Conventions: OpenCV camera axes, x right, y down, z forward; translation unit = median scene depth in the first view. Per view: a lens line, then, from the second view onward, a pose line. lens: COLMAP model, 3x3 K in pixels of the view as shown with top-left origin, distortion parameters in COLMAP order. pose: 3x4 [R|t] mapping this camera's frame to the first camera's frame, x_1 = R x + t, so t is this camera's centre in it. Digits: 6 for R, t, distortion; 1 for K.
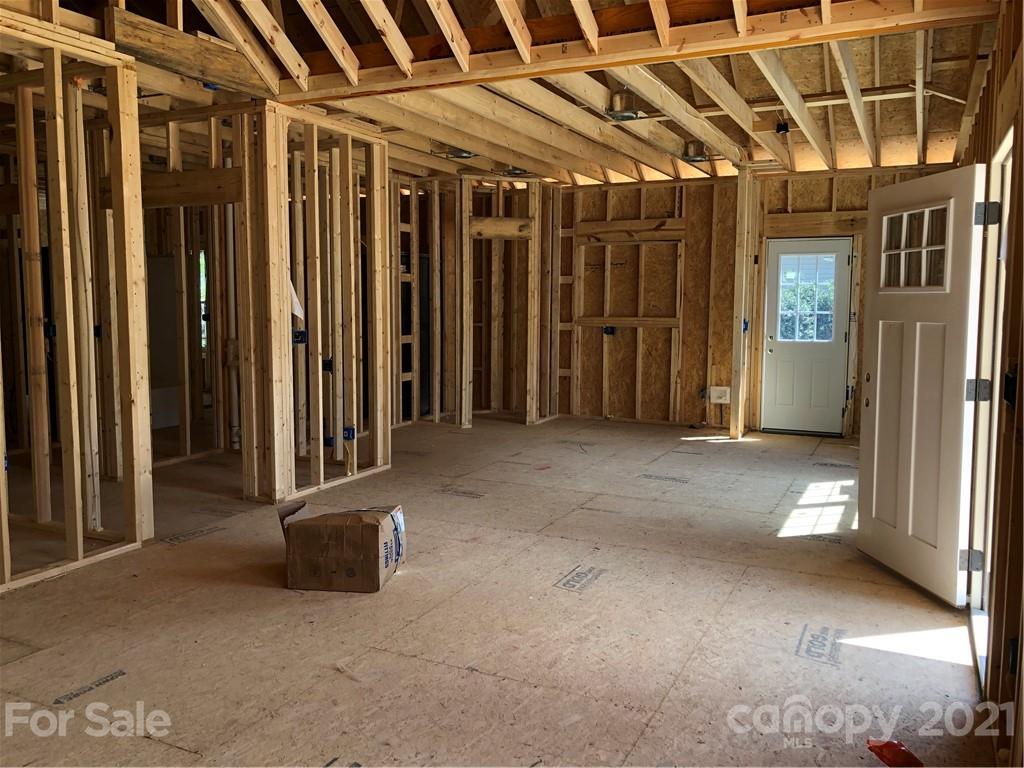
lens RADIAL K [[861.7, 0, 510.0], [0, 861.7, 382.9], [0, 0, 1]] dist [0.025449, -0.012381]
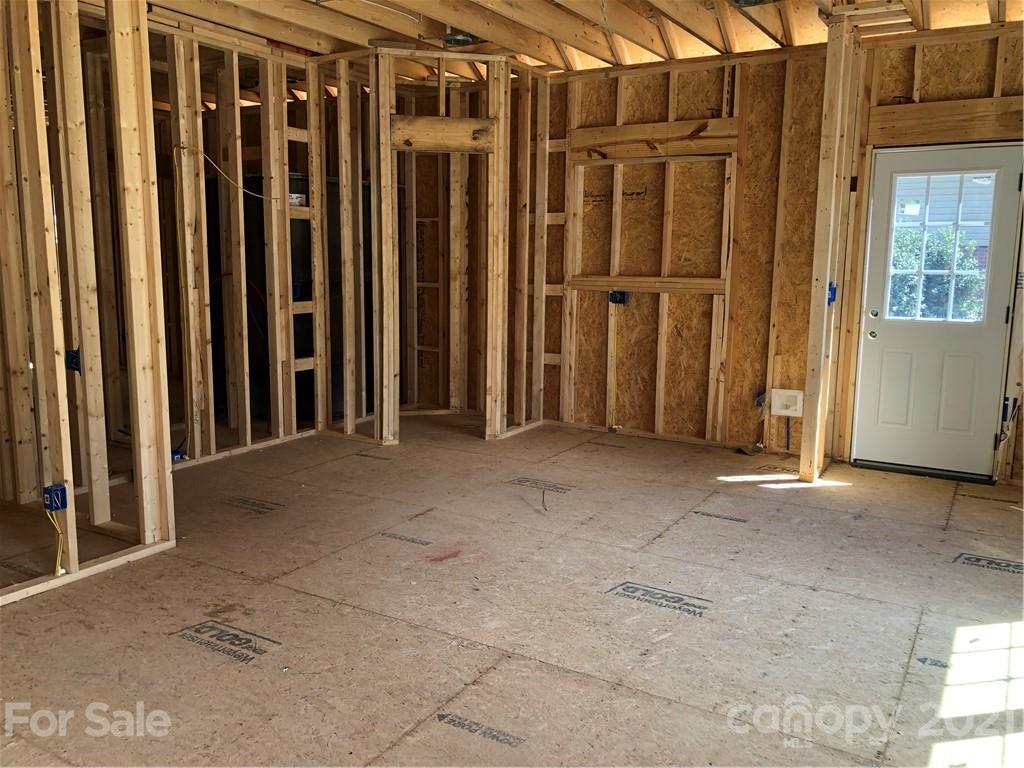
lens RADIAL K [[861.7, 0, 517.8], [0, 861.7, 381.9], [0, 0, 1]] dist [0.025449, -0.012381]
pose [[0.996688, 0.019161, -0.079030, 0.097195], [-0.014924, 0.998437, 0.053866, -0.032081], [0.079939, -0.052509, 0.995416, 0.356951]]
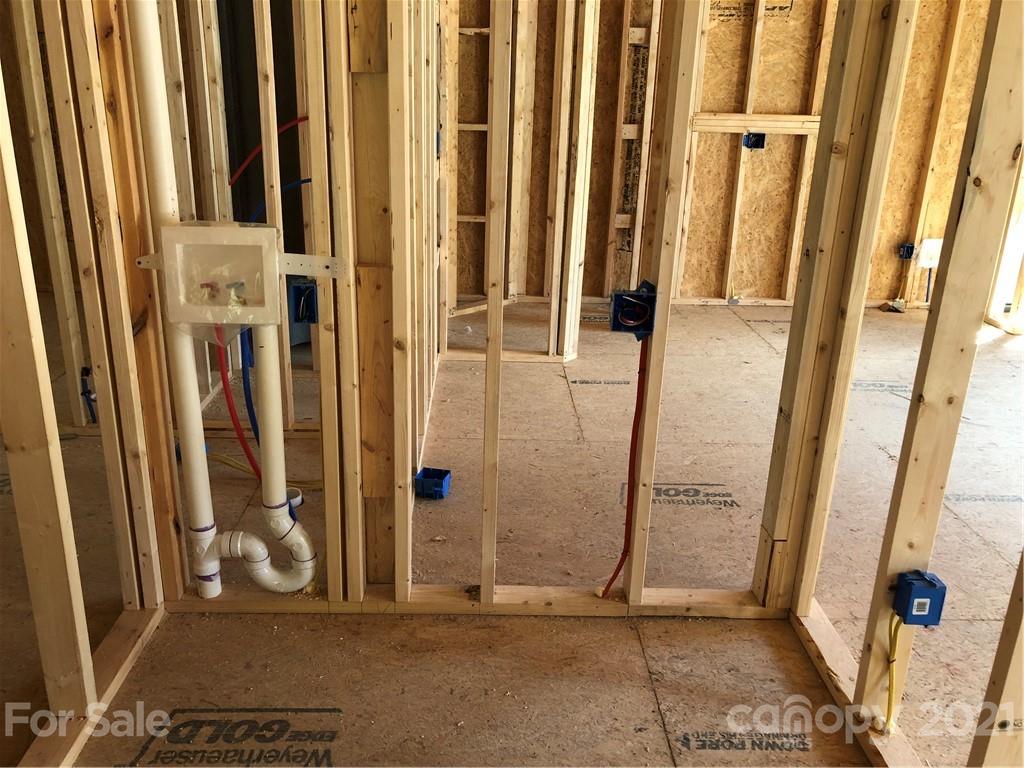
lens RADIAL K [[861.7, 0, 511.3], [0, 861.7, 379.4], [0, 0, 1]] dist [0.025449, -0.012381]
pose [[0.882704, -0.134561, 0.450252, -0.295908], [0.022760, 0.969244, 0.245045, -0.054525], [-0.469378, -0.206054, 0.858618, 0.603970]]
